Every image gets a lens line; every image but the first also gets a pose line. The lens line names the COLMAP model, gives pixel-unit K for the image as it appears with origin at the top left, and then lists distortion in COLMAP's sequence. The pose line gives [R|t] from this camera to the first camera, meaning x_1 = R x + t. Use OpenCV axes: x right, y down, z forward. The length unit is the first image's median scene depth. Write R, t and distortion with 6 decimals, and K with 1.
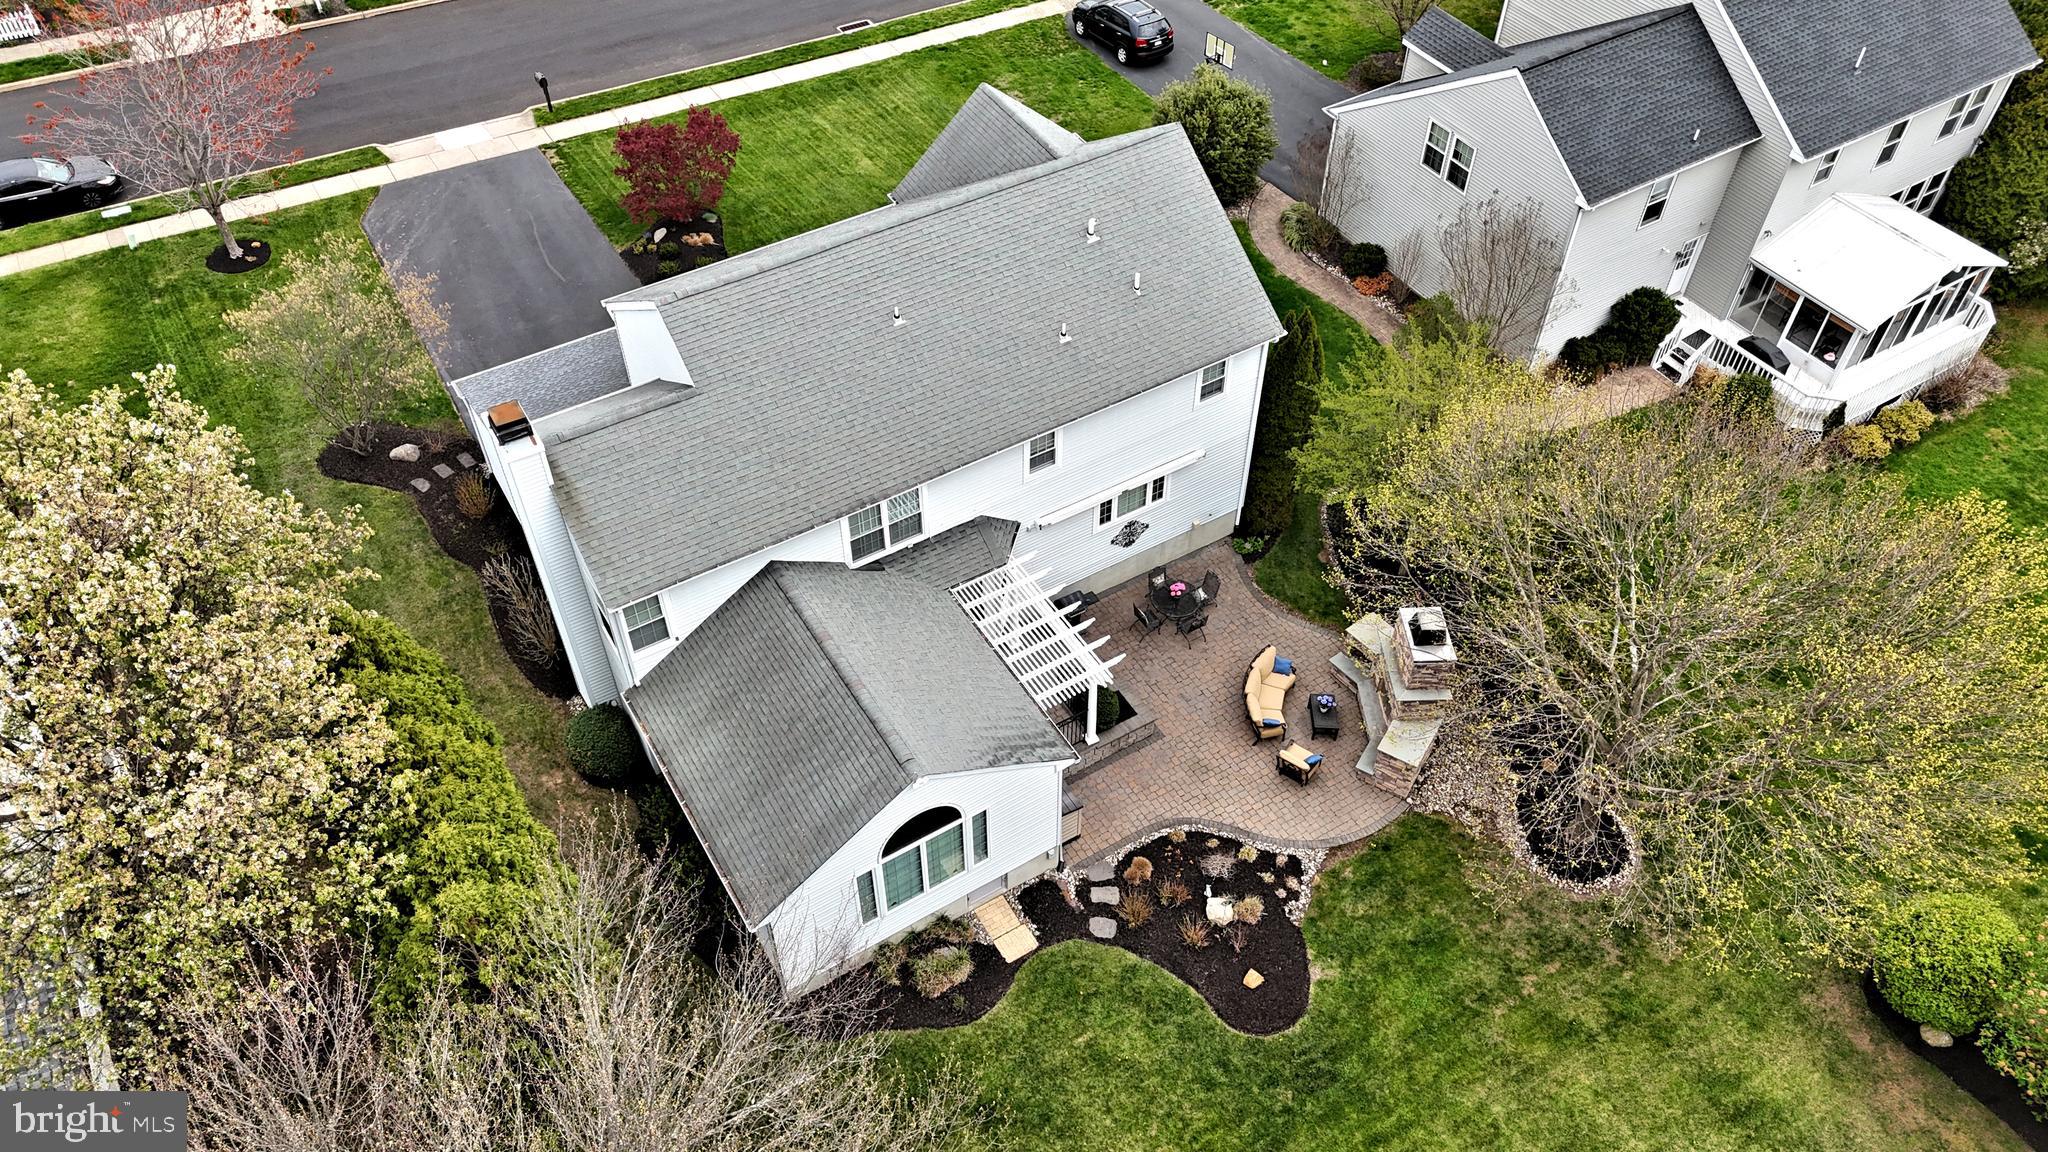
lens RADIAL K [[1464.6, 0, 1025.2], [0, 1464.6, 592.4], [0, 0, 1]] dist [0.056013, -0.035188]
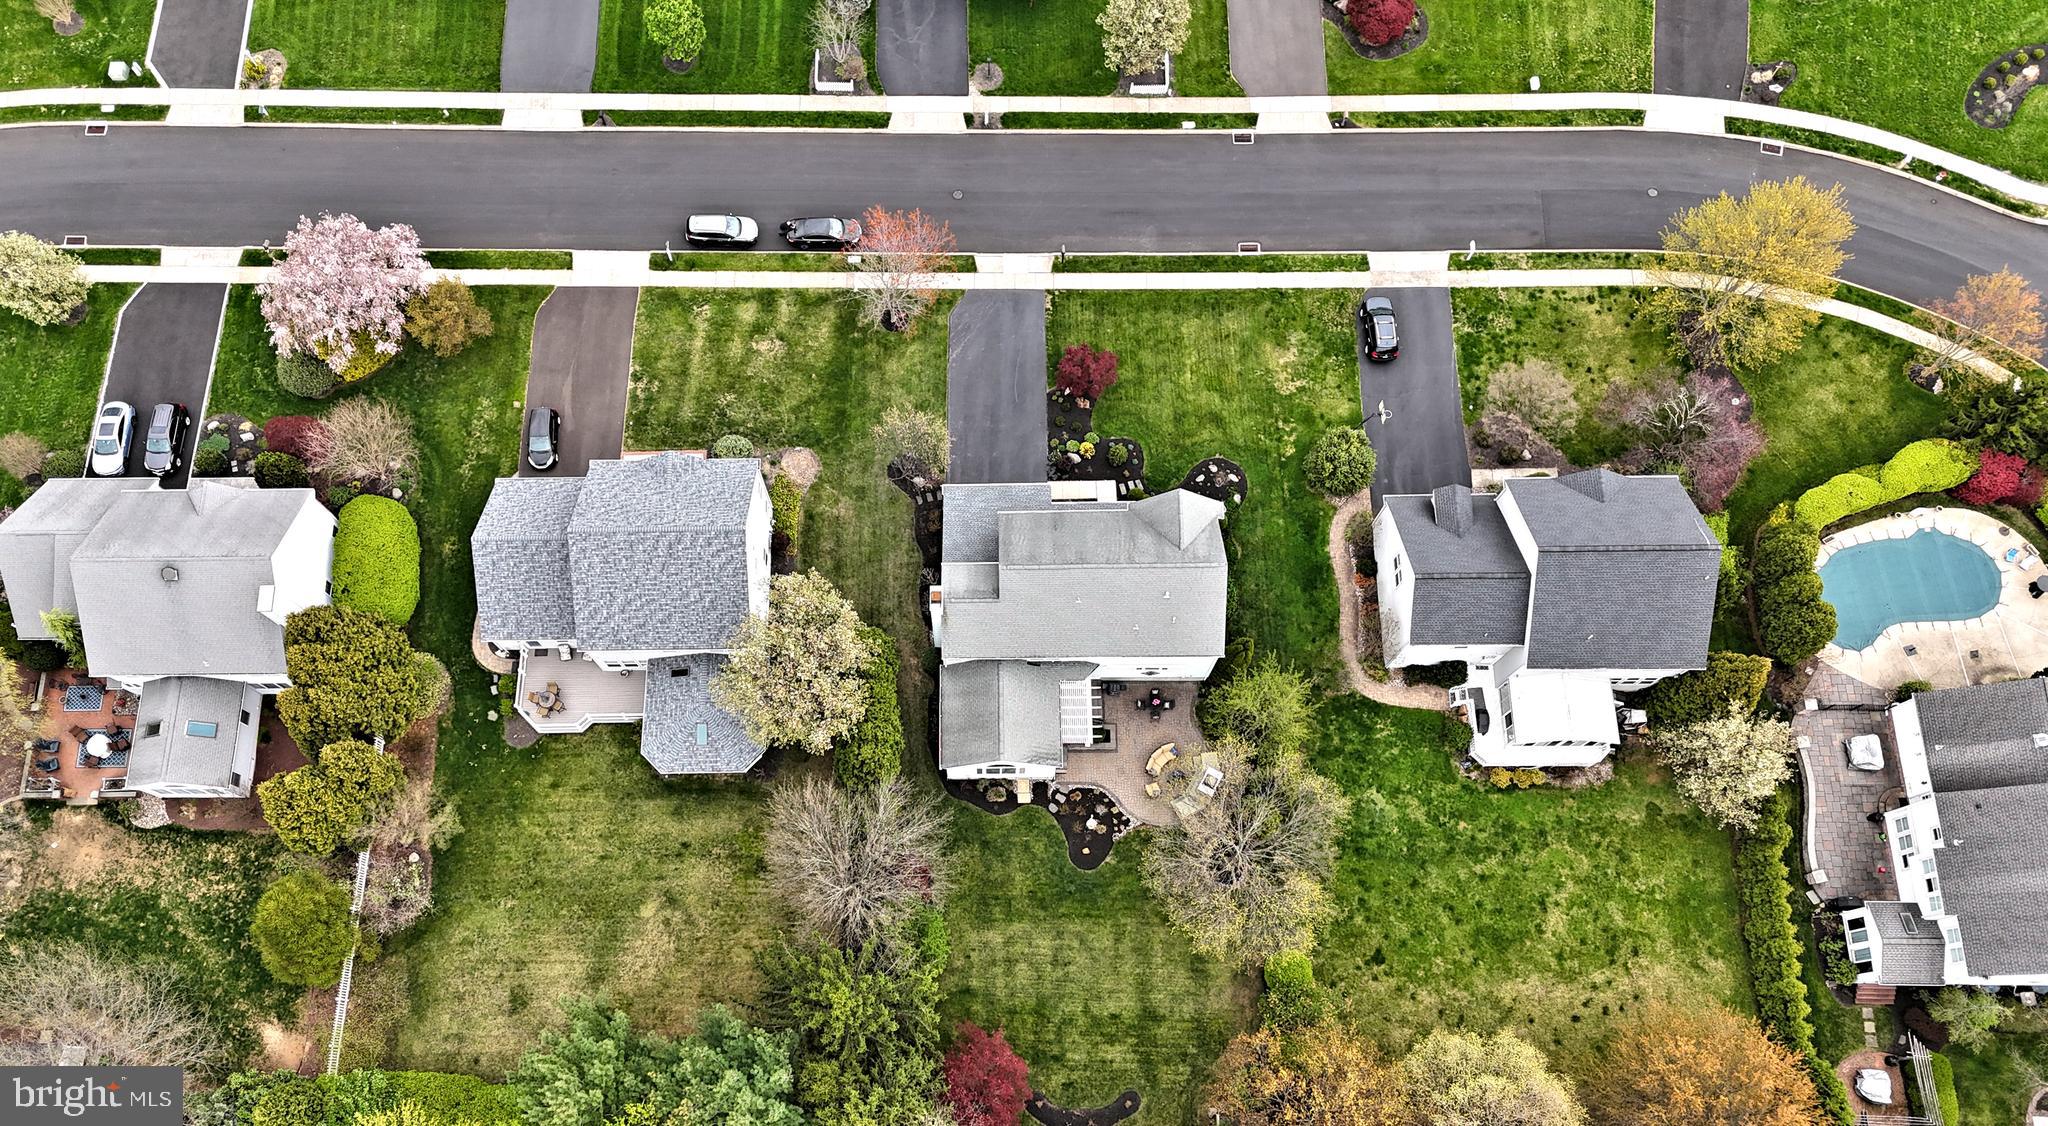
lens RADIAL K [[1473.1, 0, 952.5], [0, 1473.1, 642.0], [0, 0, 1]] dist [0.065743, -0.040303]
pose [[0.851921, 0.489547, -0.185943, 0.248917], [-0.366500, 0.811001, 0.456022, -1.217533], [0.374044, -0.320347, 0.870327, -1.414088]]
